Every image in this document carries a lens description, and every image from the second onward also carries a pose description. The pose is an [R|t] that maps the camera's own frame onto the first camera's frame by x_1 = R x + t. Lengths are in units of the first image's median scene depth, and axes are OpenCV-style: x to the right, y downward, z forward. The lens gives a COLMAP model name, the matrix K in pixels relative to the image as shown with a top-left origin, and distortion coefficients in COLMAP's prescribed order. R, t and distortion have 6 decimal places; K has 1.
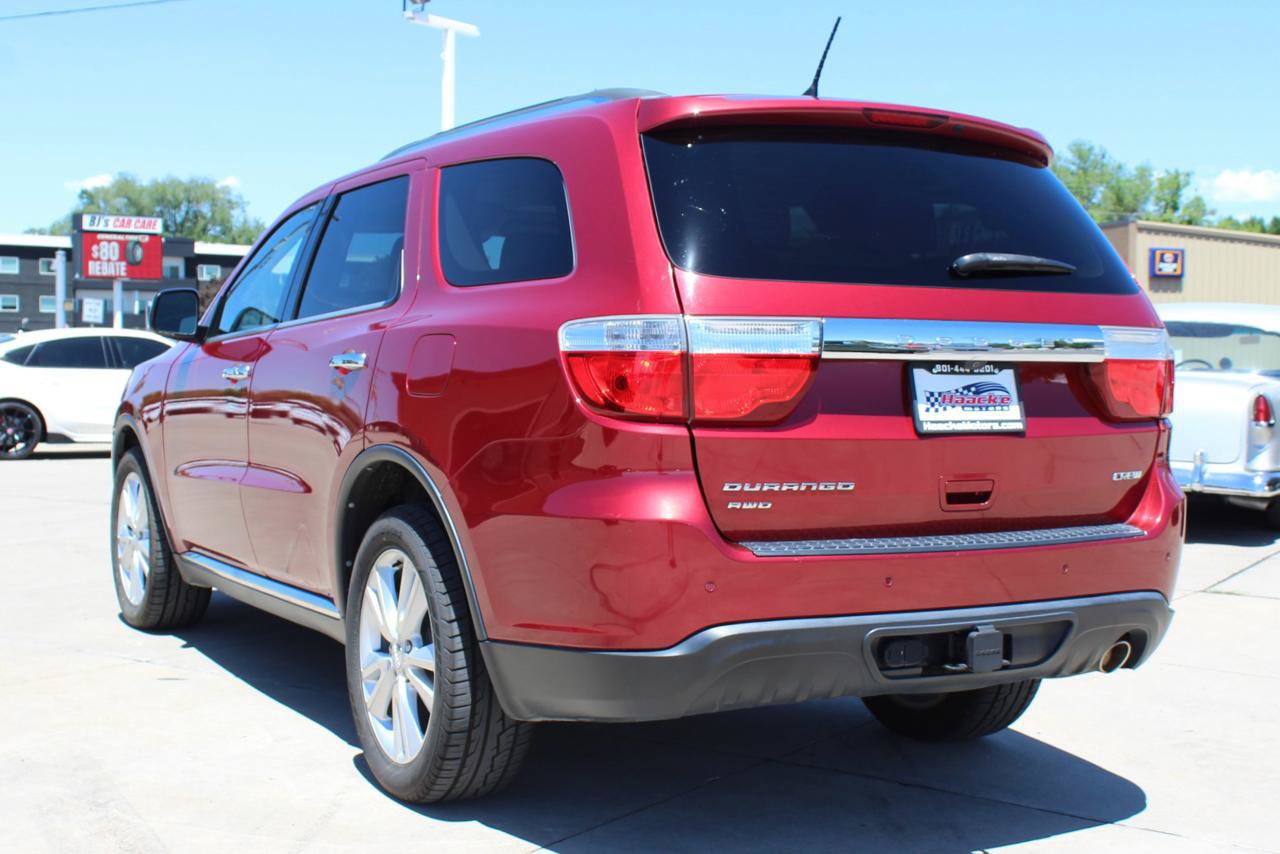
lens RADIAL K [[1745.0, 0, 642.6], [0, 1745.0, 462.2], [0, 0, 1]] dist [-0.121345, 0.025011]
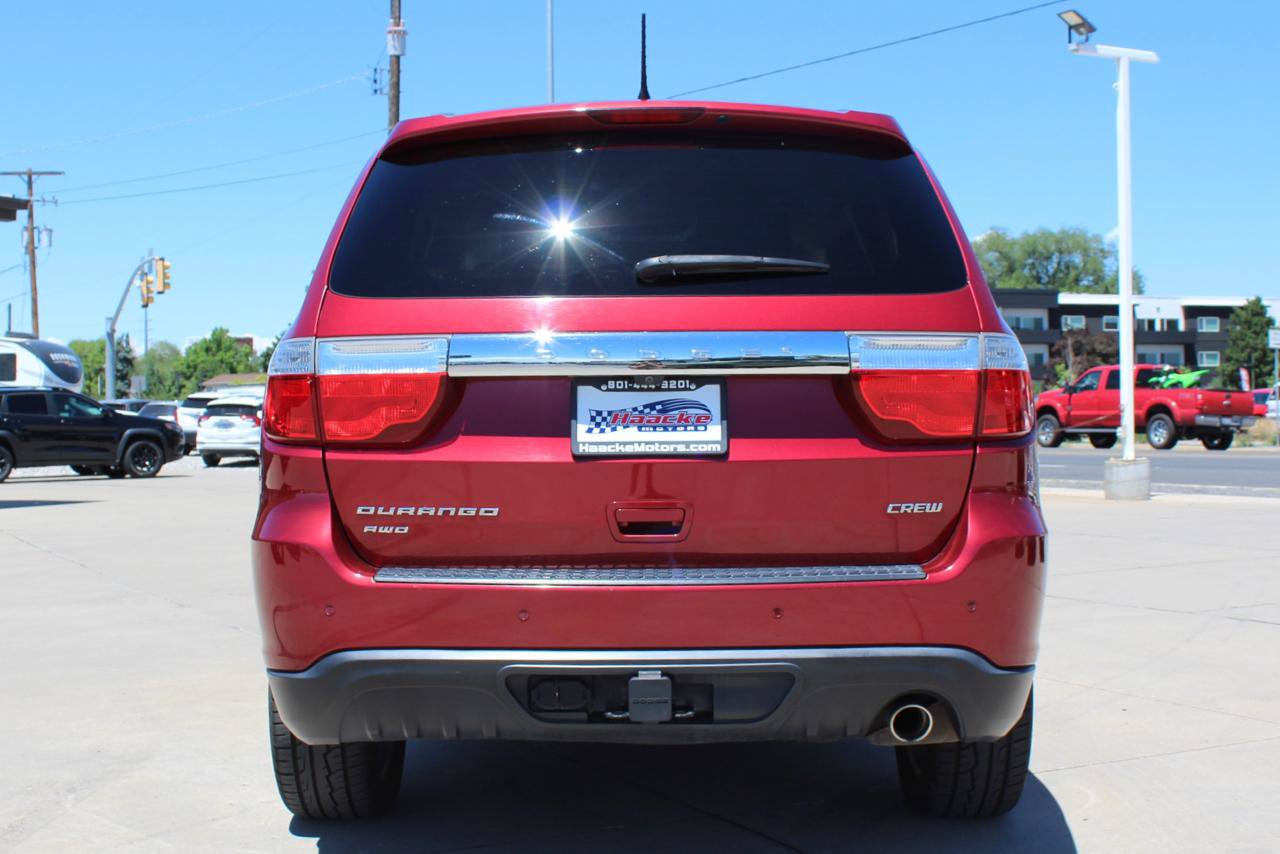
lens RADIAL K [[1762.0, 0, 618.6], [0, 1762.0, 450.2], [0, 0, 1]] dist [-0.112620, 0.064993]
pose [[0.868964, -0.005039, -0.494850, 0.589836], [-0.013460, 0.999338, -0.033810, 0.010726], [0.494693, 0.036040, 0.868320, 0.187870]]
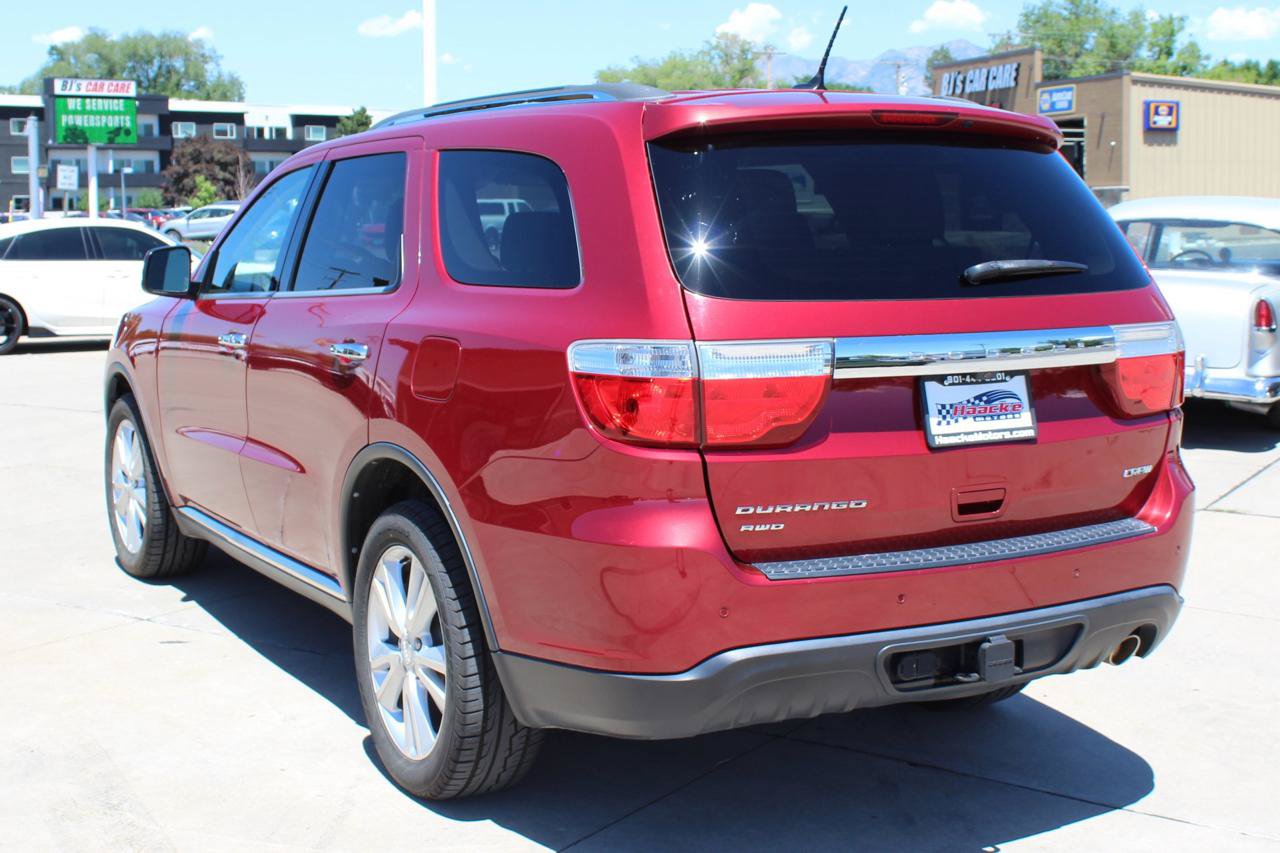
lens RADIAL K [[1769.8, 0, 638.6], [0, 1769.8, 407.9], [0, 0, 1]] dist [-0.116801, 0.015351]
pose [[0.999903, -0.012967, 0.005142, -0.012235], [0.012671, 0.998466, 0.053900, -0.088380], [-0.005833, -0.053830, 0.998533, -0.005300]]
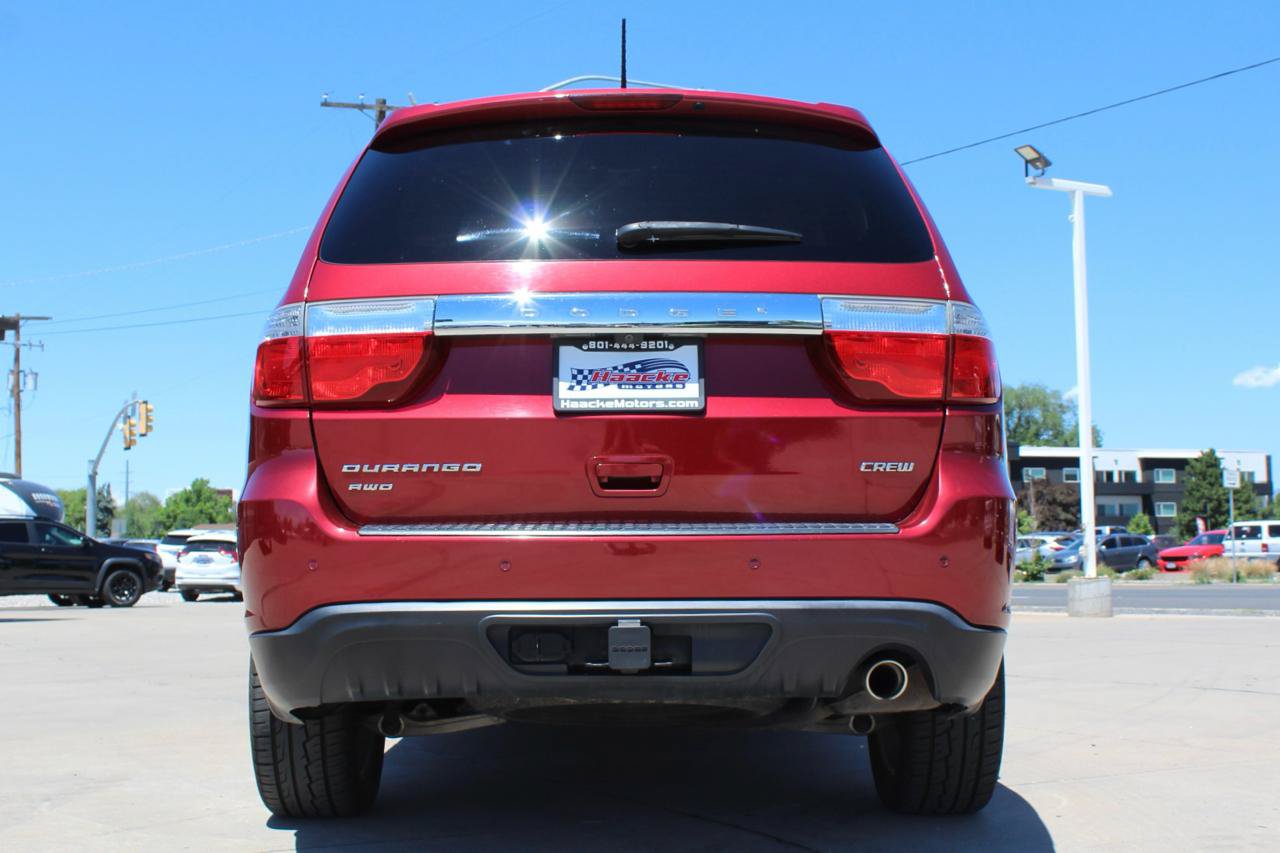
lens RADIAL K [[1724.9, 0, 643.4], [0, 1724.9, 426.2], [0, 0, 1]] dist [-0.110565, 0.048127]
pose [[0.883431, -0.052315, -0.465632, 0.586304], [-0.013522, 0.990487, -0.136938, 0.109391], [0.468367, 0.127272, 0.874319, 0.189633]]
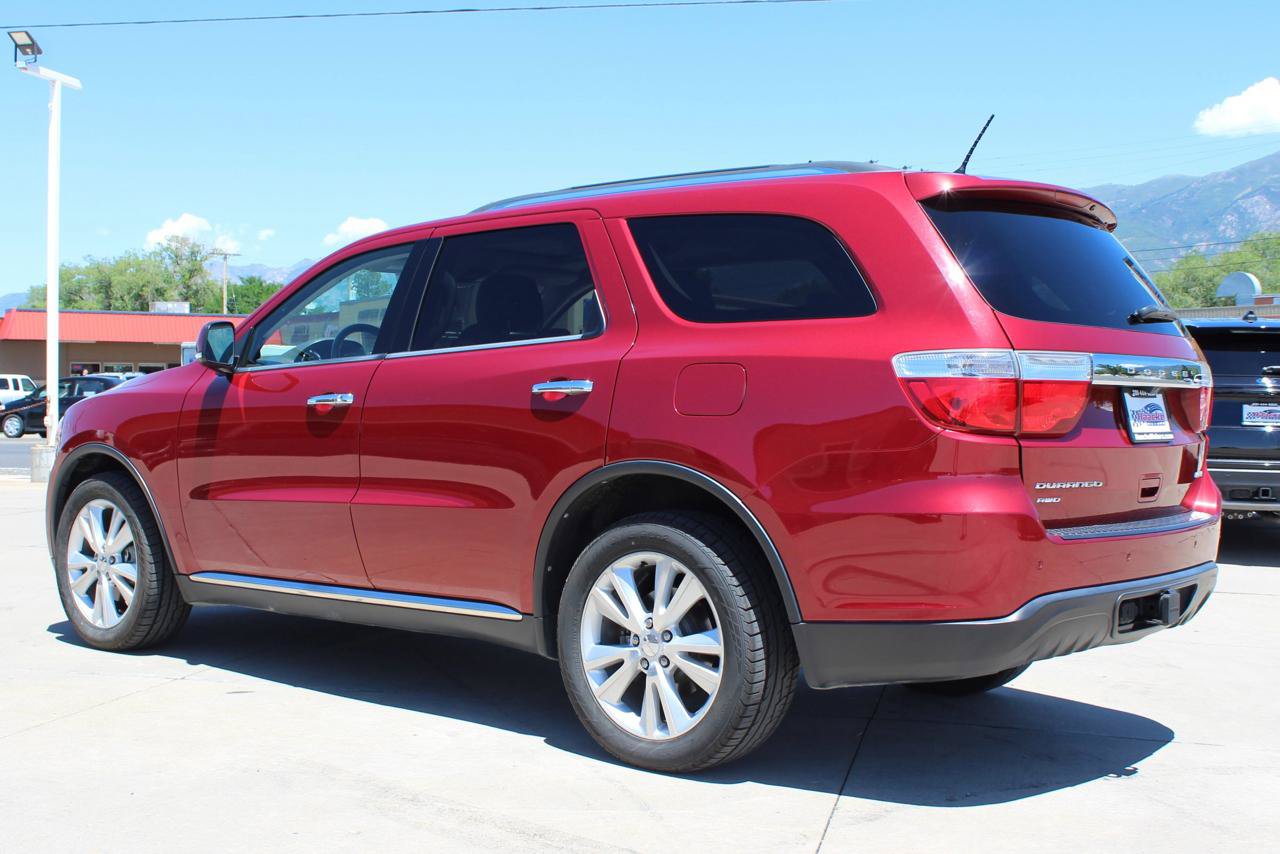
lens RADIAL K [[1567.2, 0, 635.5], [0, 1567.2, 428.5], [0, 0, 1]] dist [-0.094713, 0.005394]
pose [[0.936362, -0.006767, 0.350972, -0.549013], [0.020446, 0.999168, -0.035286, 0.005907], [-0.350441, 0.040216, 0.935721, 0.042121]]
